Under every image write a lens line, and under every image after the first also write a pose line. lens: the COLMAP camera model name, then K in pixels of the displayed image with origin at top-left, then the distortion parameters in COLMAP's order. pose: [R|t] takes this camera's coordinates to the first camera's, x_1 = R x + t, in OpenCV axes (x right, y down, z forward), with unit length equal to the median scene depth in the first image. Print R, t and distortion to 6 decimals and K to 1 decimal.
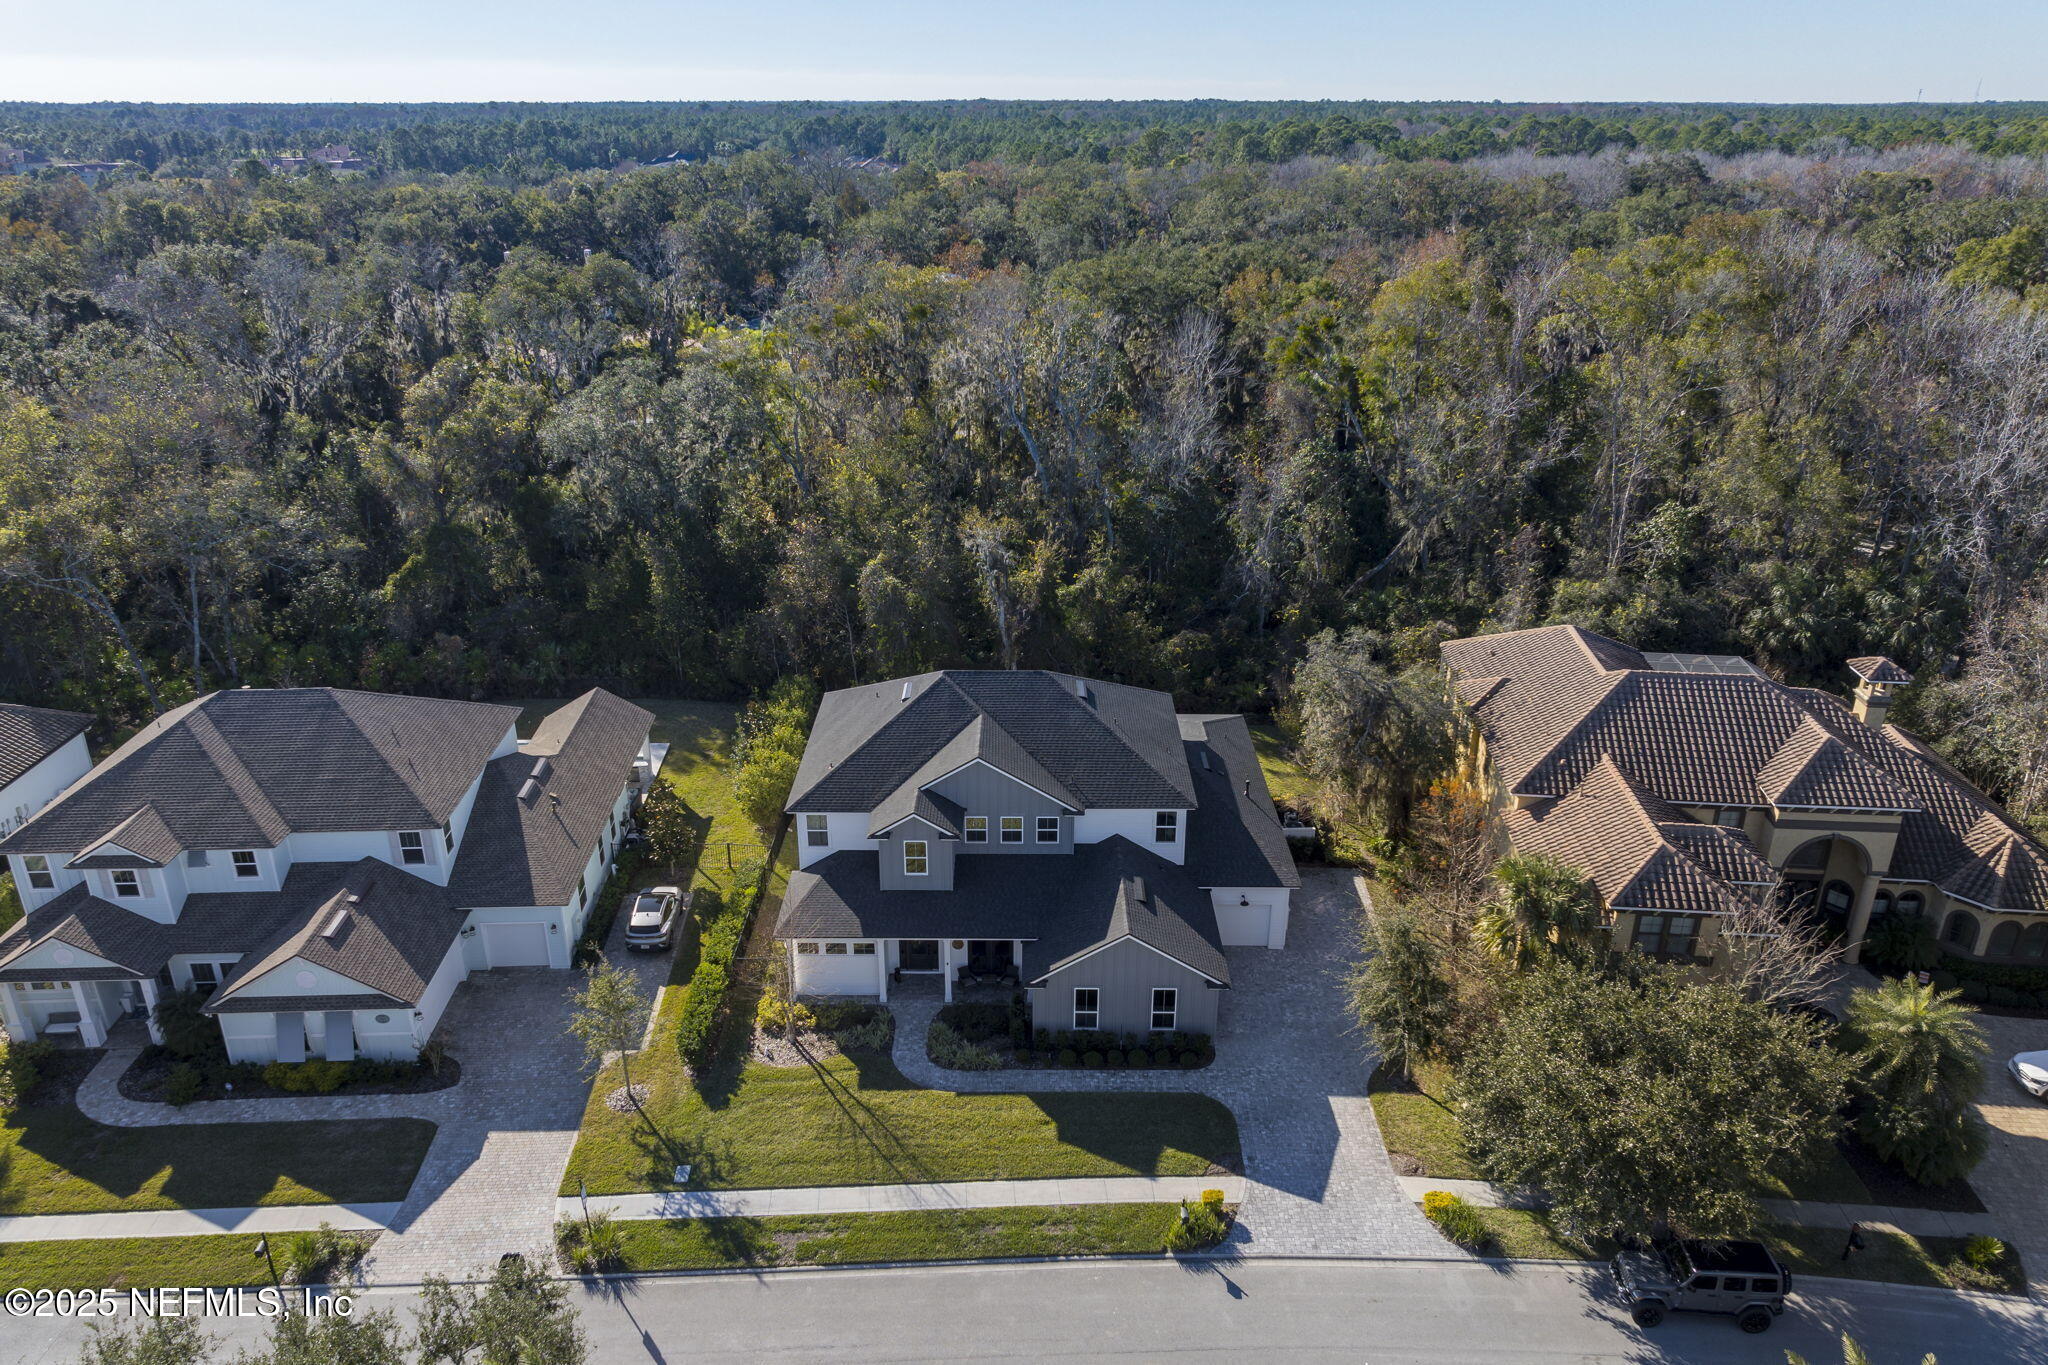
lens RADIAL K [[1454.6, 0, 1025.2], [0, 1454.6, 681.5], [0, 0, 1]] dist [-0.014672, -0.005697]
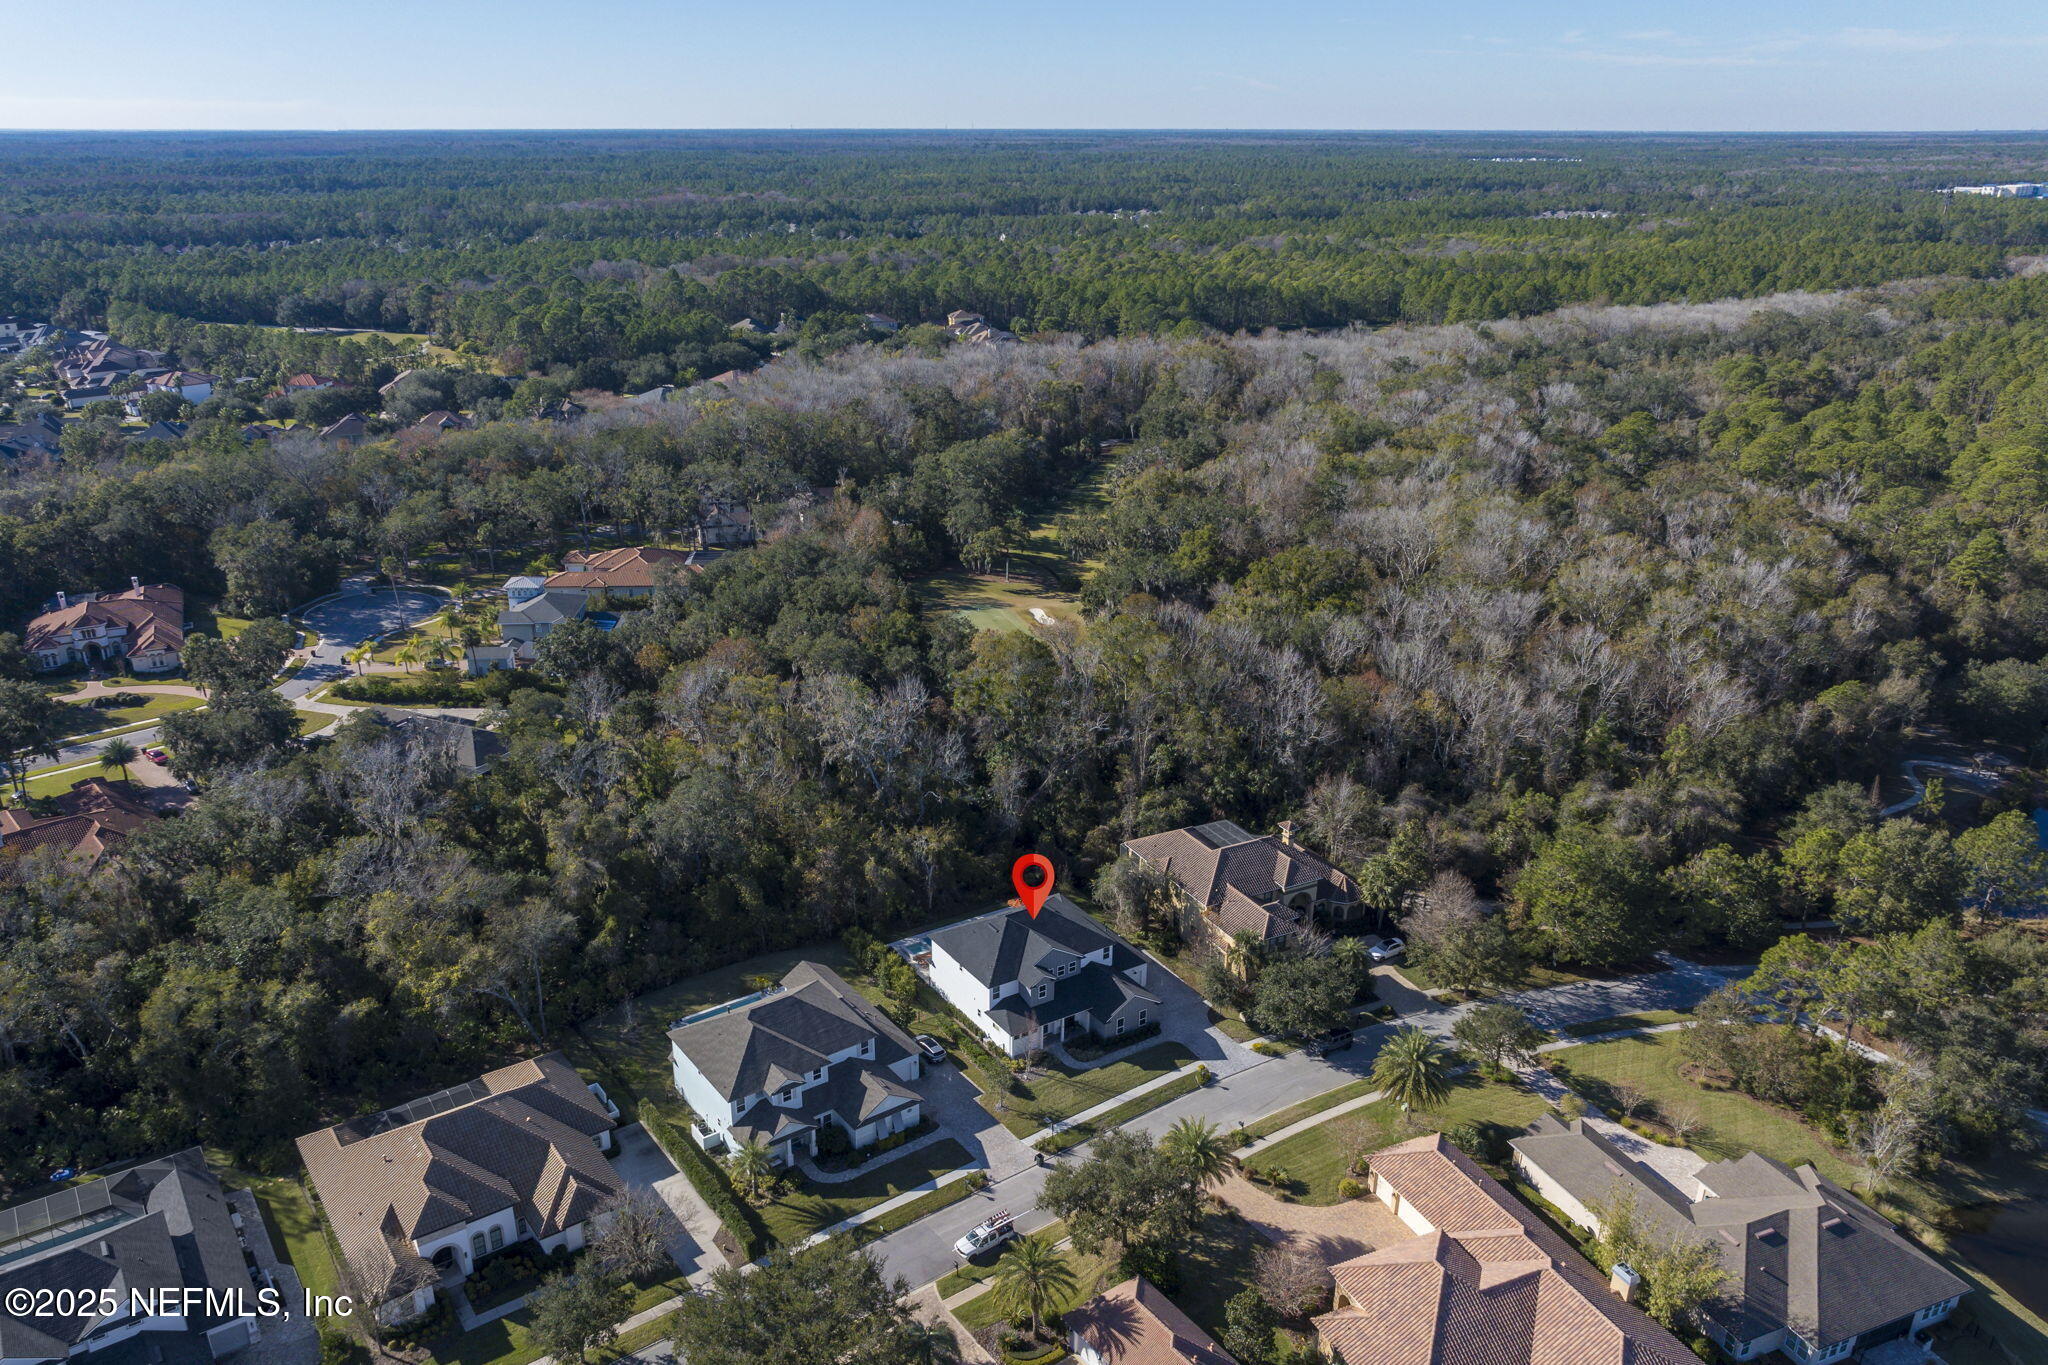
lens RADIAL K [[1454.6, 0, 1024.7], [0, 1454.6, 683.8], [0, 0, 1]] dist [-0.014672, -0.005697]
pose [[0.835913, -0.175847, 0.519931, -1.611351], [0.187951, 0.981725, 0.029856, -0.595642], [-0.515679, 0.072764, 0.853687, -1.472070]]
